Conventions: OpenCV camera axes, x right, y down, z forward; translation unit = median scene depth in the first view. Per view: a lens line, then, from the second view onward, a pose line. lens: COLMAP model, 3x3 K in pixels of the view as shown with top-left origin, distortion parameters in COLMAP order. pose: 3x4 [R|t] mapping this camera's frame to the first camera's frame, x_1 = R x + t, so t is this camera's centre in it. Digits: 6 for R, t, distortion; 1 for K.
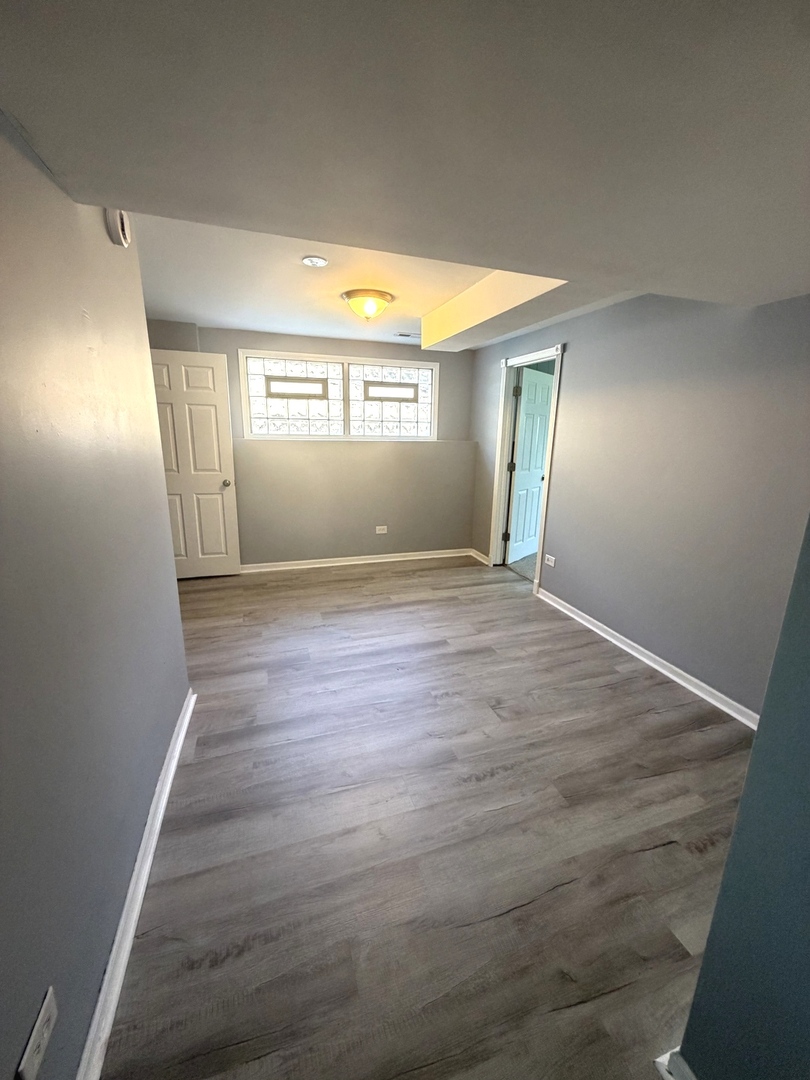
lens RADIAL K [[429.9, 0, 404.8], [0, 429.9, 535.7], [0, 0, 1]] dist [0.000366, 0.000128]
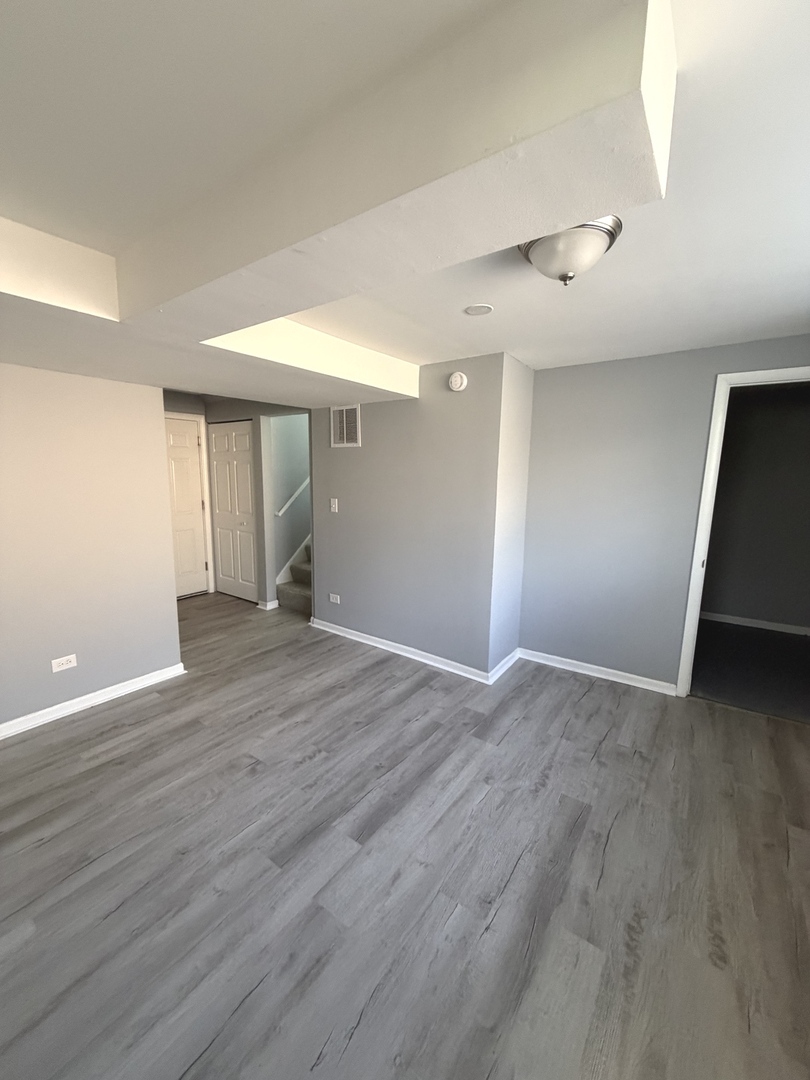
lens RADIAL K [[429.9, 0, 404.8], [0, 429.9, 535.7], [0, 0, 1]] dist [0.000366, 0.000128]
pose [[-0.810850, 0.056776, -0.582493, 0.381147], [-0.169388, 0.929918, 0.326434, -0.359363], [0.560205, 0.363357, -0.744407, 1.385162]]
